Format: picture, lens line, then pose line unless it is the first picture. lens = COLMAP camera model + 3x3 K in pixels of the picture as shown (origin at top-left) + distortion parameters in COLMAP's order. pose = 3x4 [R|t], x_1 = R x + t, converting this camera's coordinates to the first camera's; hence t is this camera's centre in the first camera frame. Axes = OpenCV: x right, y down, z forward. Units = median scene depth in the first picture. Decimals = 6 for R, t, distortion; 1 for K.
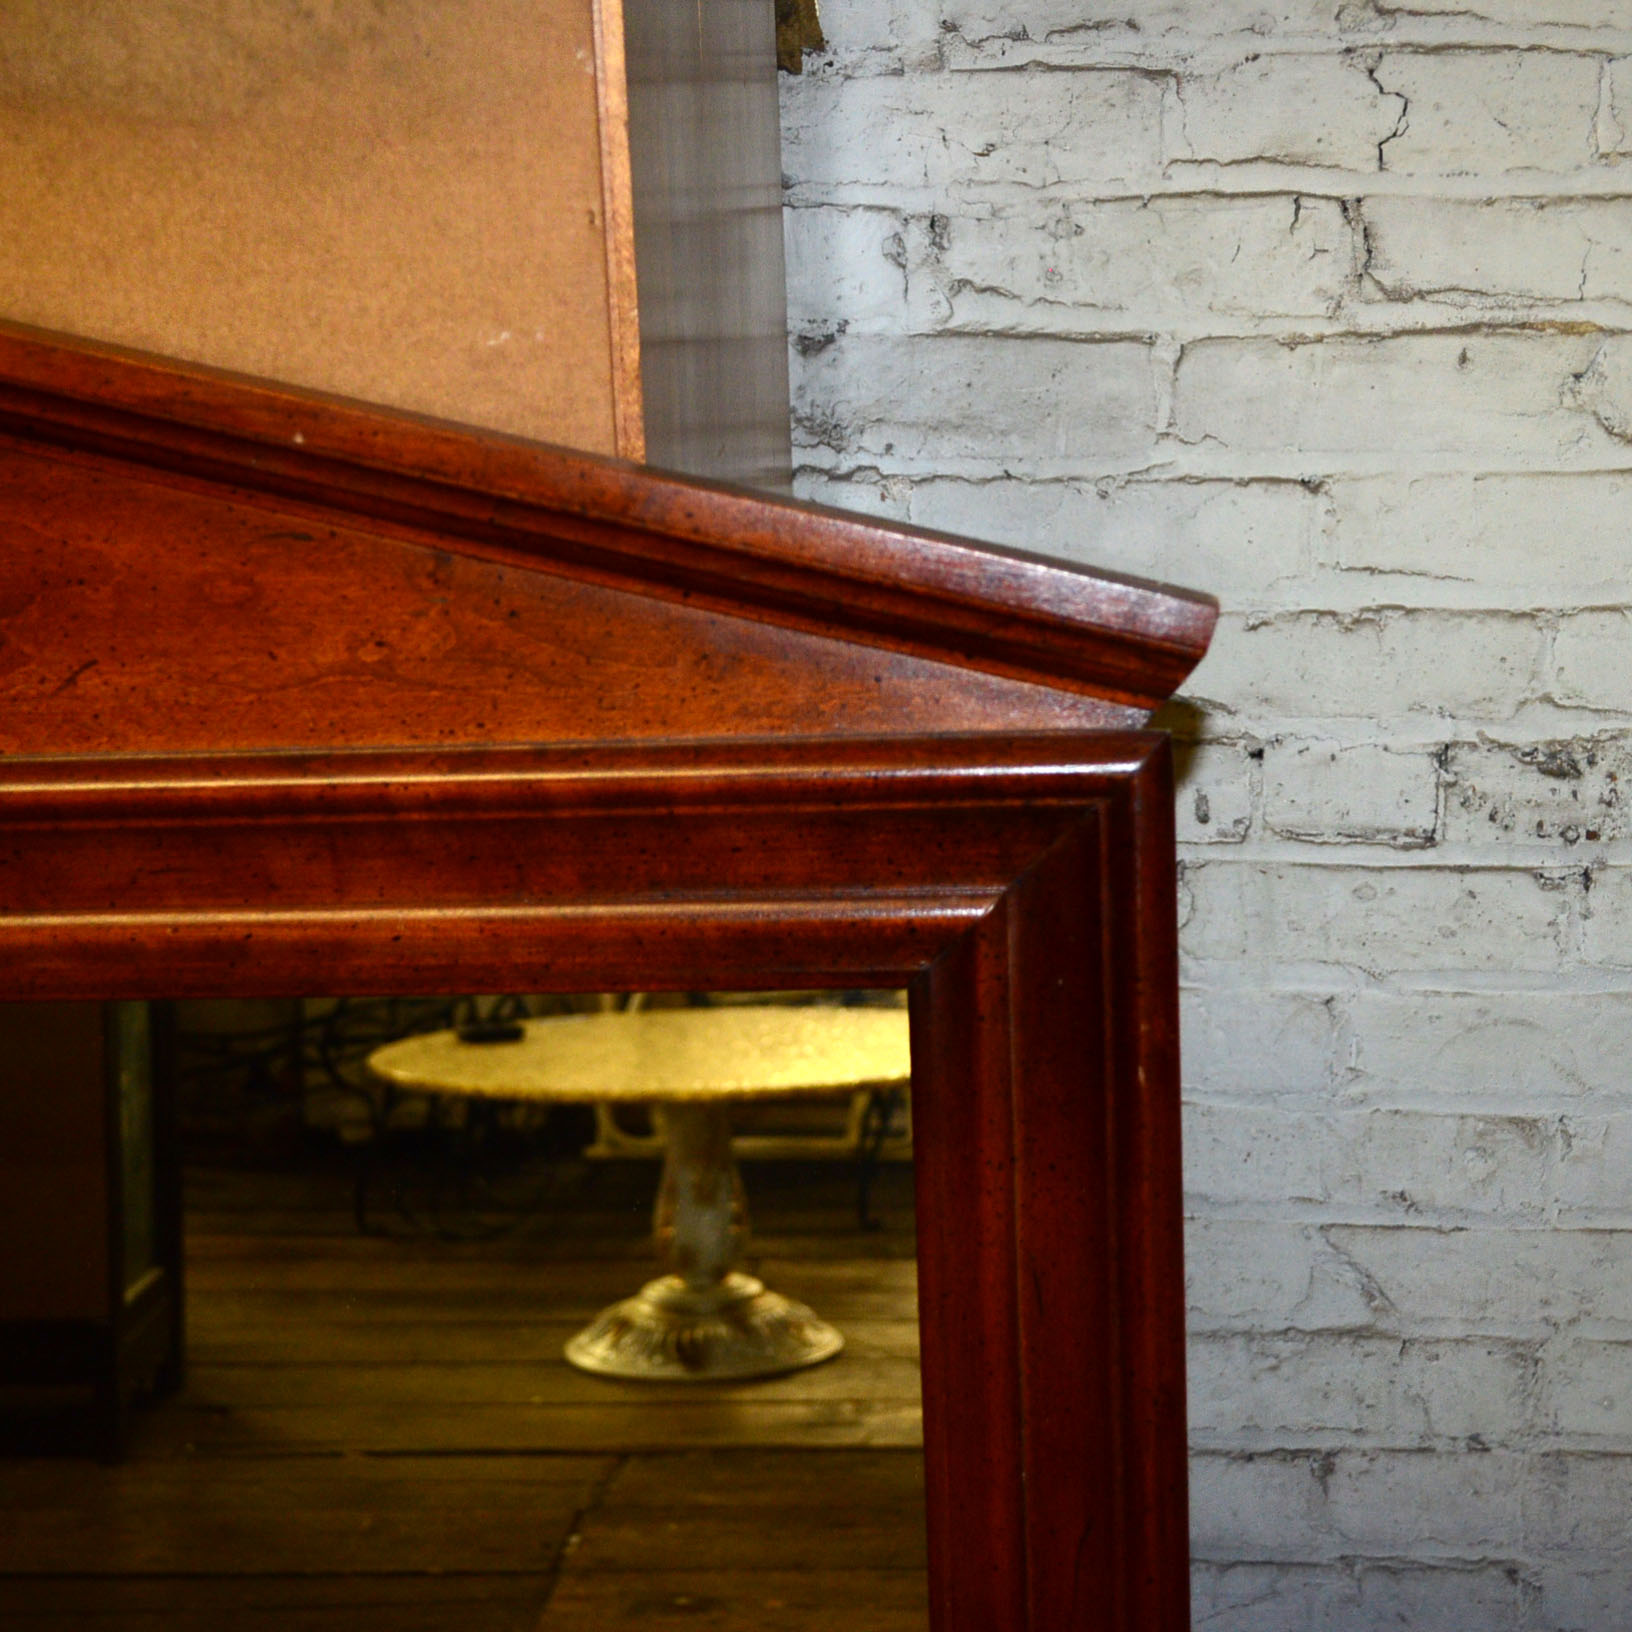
lens RADIAL K [[3092.9, 0, 817.0], [0, 3092.9, 816.1], [0, 0, 1]] dist [-0.004175, 0.000000]
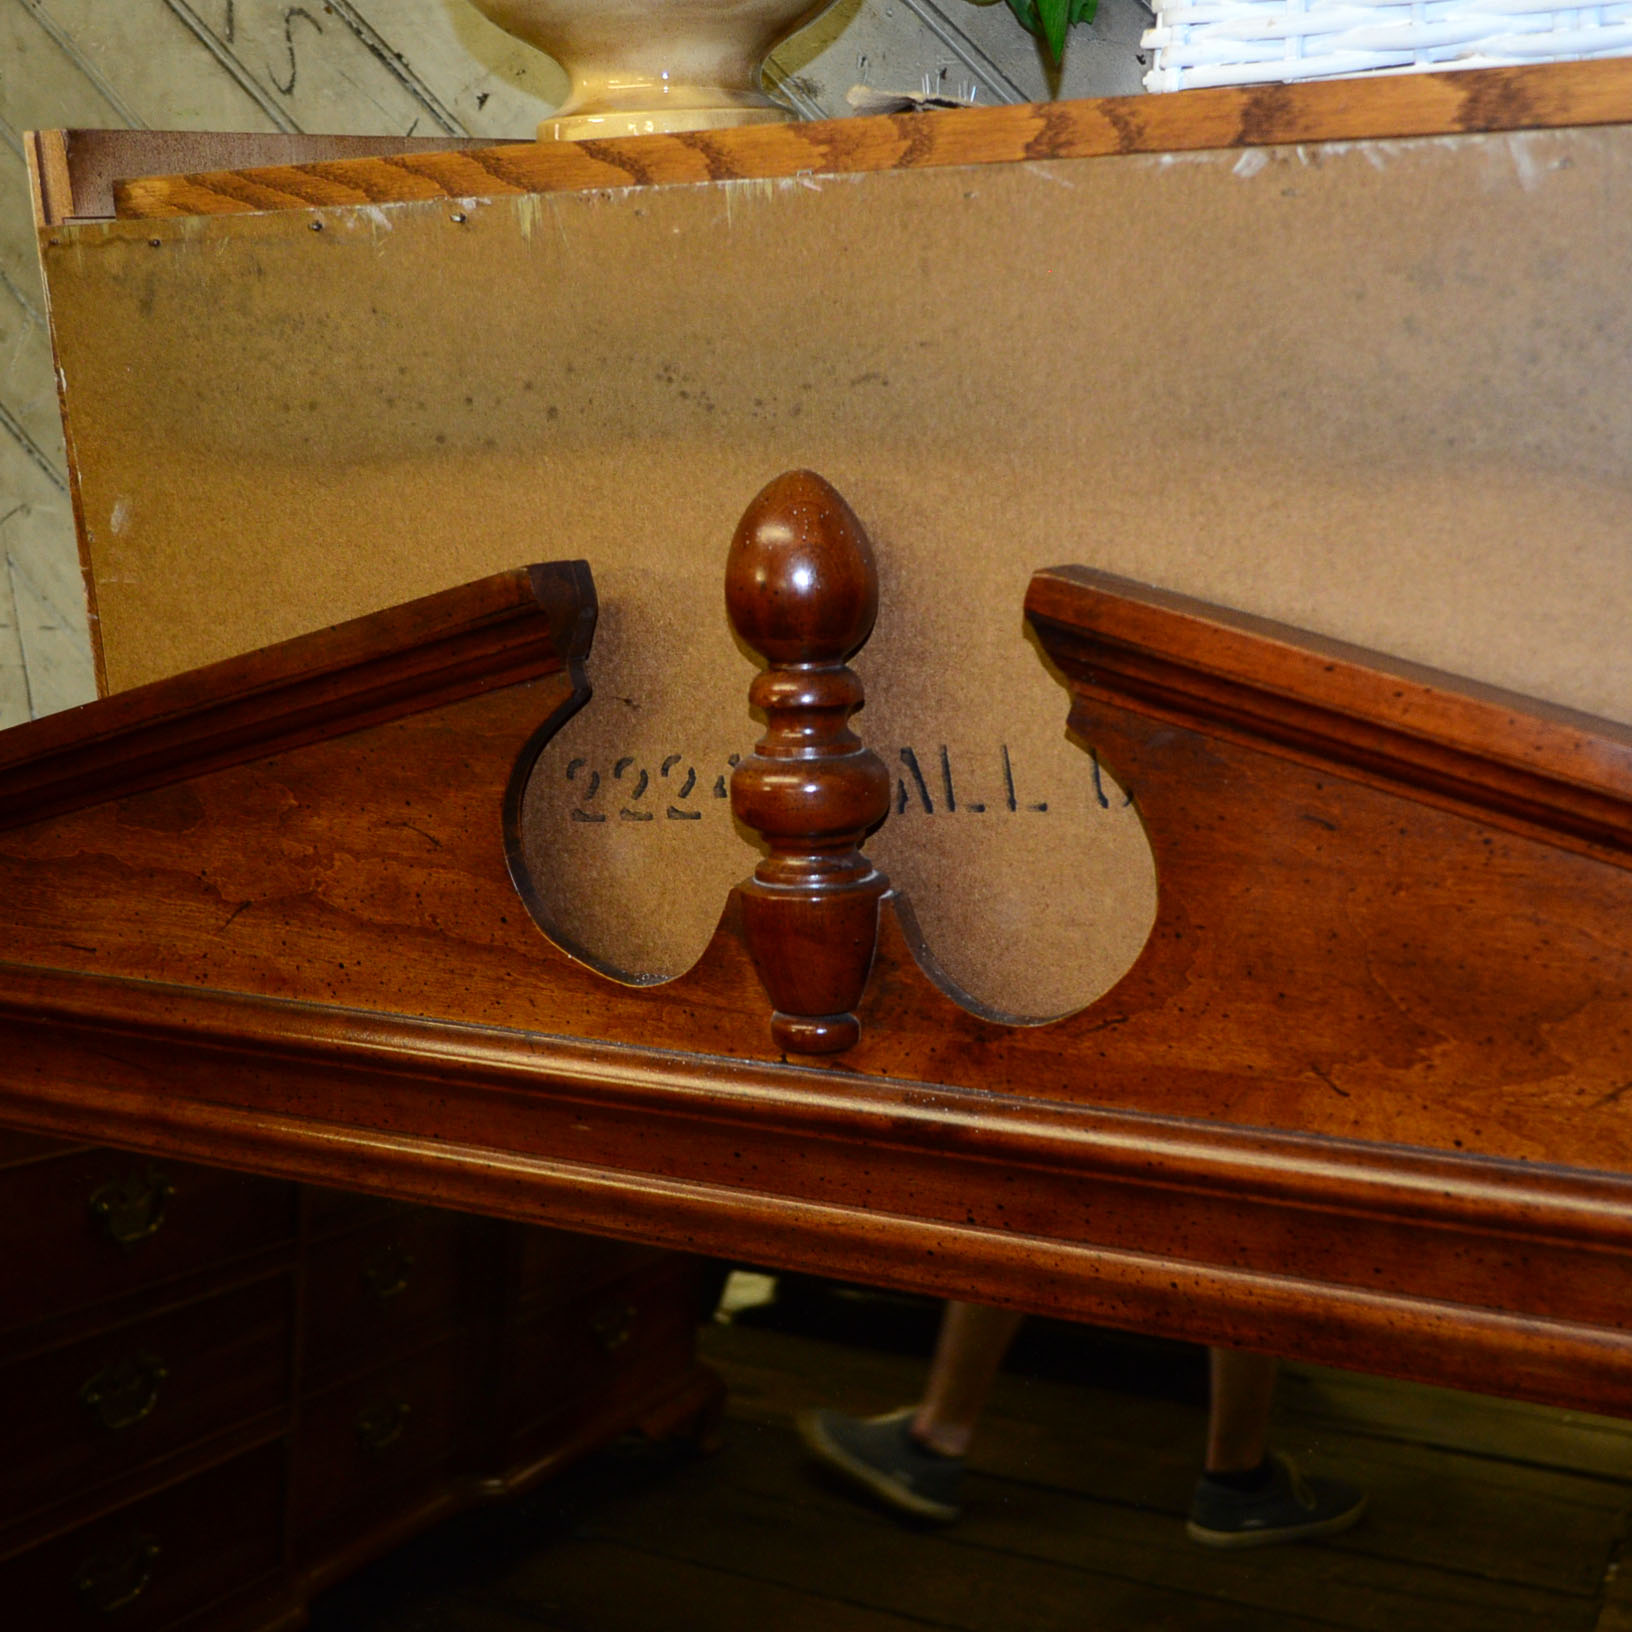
lens RADIAL K [[2165.2, 0, 812.5], [0, 2165.2, 812.6], [0, 0, 1]] dist [-0.034694, 0.000000]
pose [[0.927520, 0.094347, -0.361670, -0.238341], [-0.091032, 0.995502, 0.026235, -0.124919], [0.362518, 0.008590, 0.931937, 0.300994]]
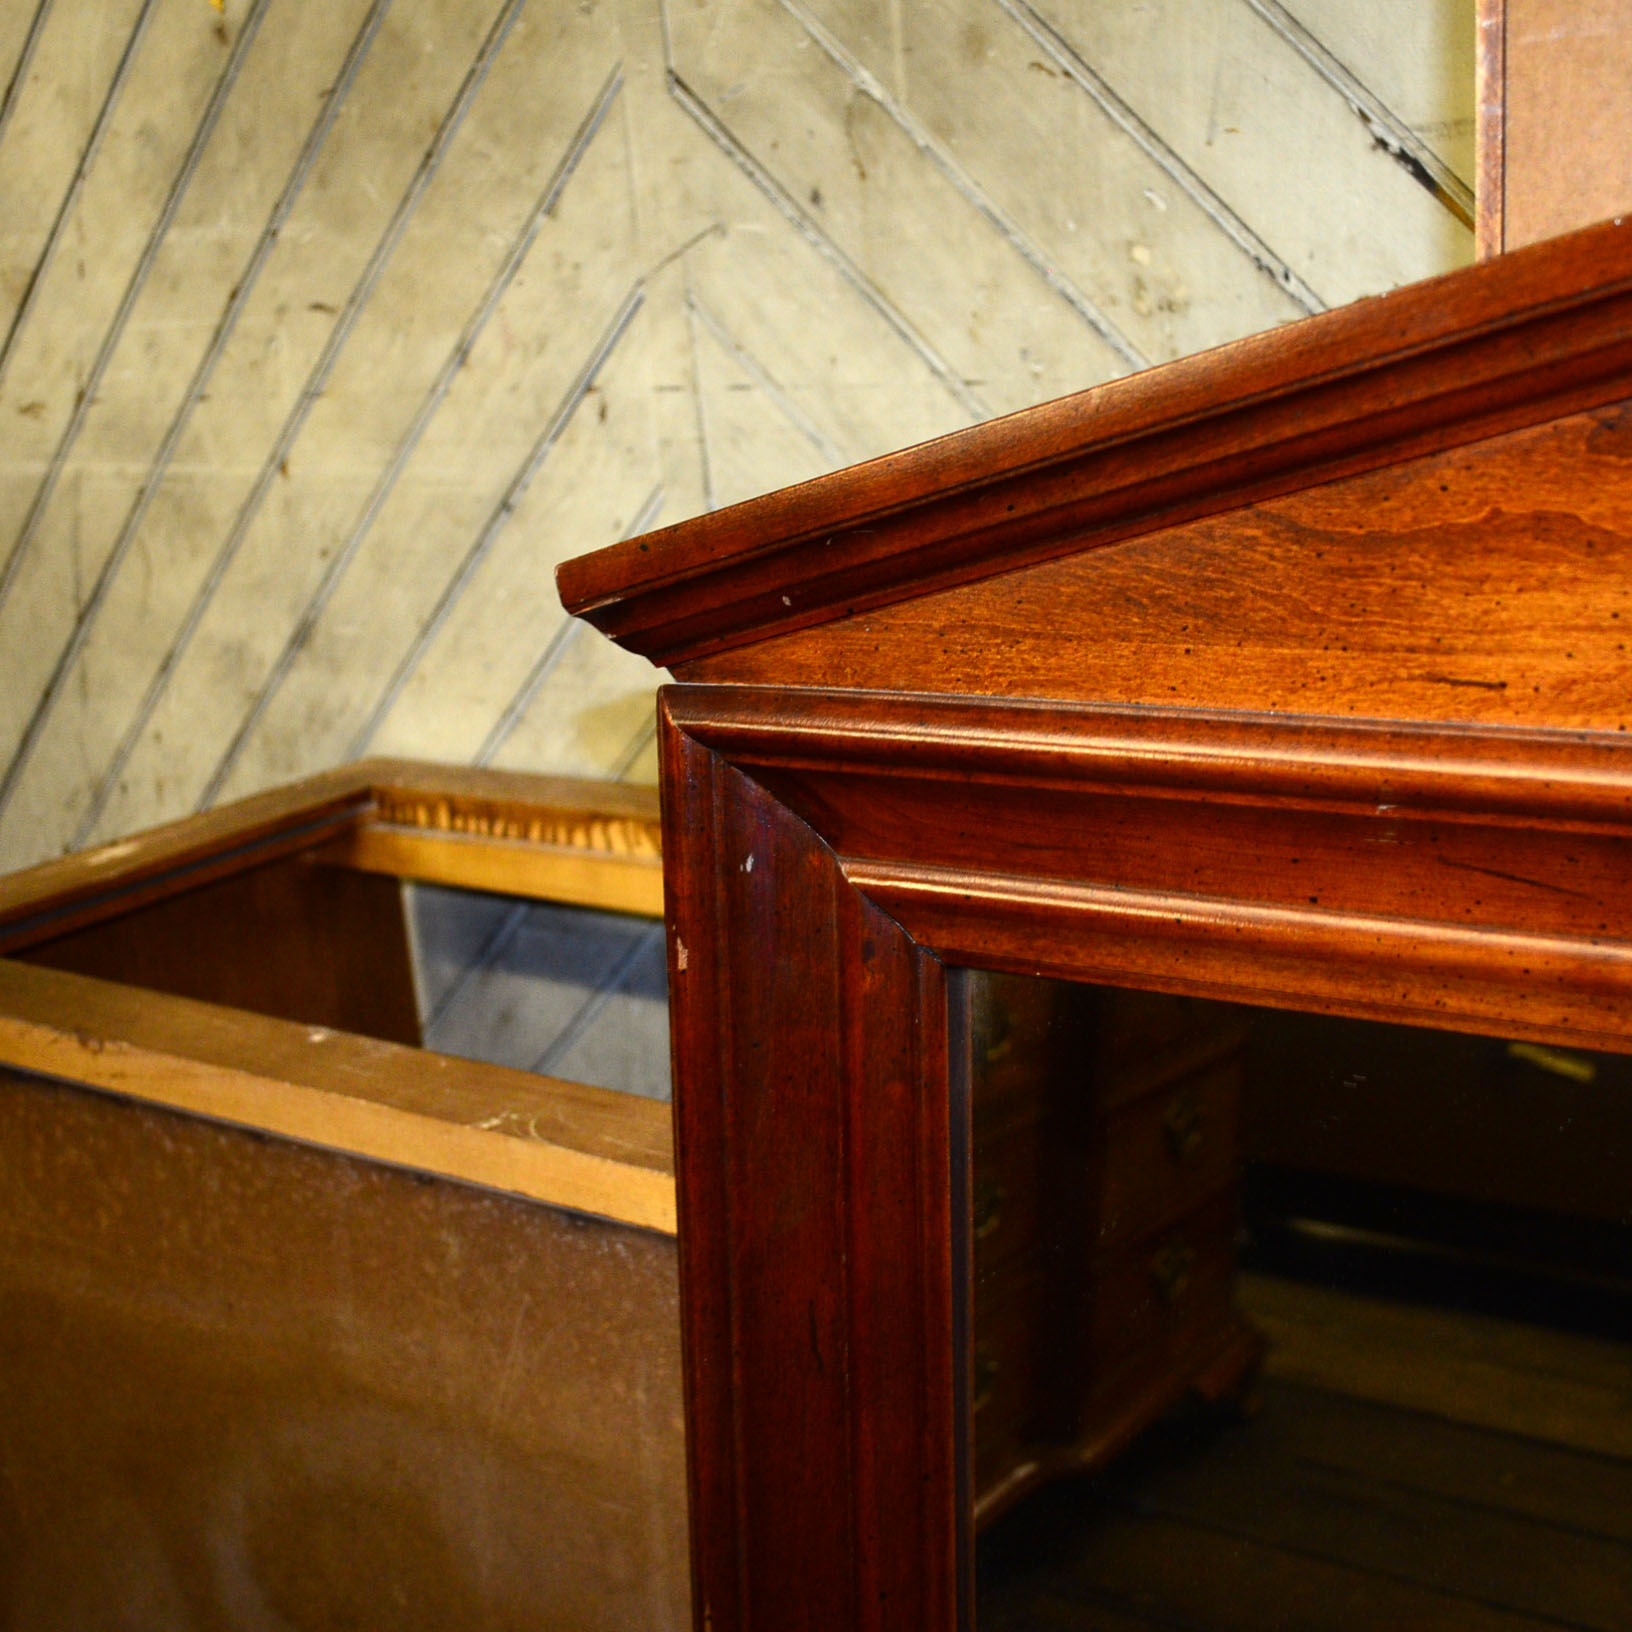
lens RADIAL K [[2165.2, 0, 819.3], [0, 2165.2, 818.3], [0, 0, 1]] dist [-0.034694, 0.000000]
pose [[0.886844, 0.108646, -0.449114, -0.750225], [-0.086027, 0.993793, 0.070536, -0.006483], [0.453990, -0.023918, 0.890686, 0.493684]]
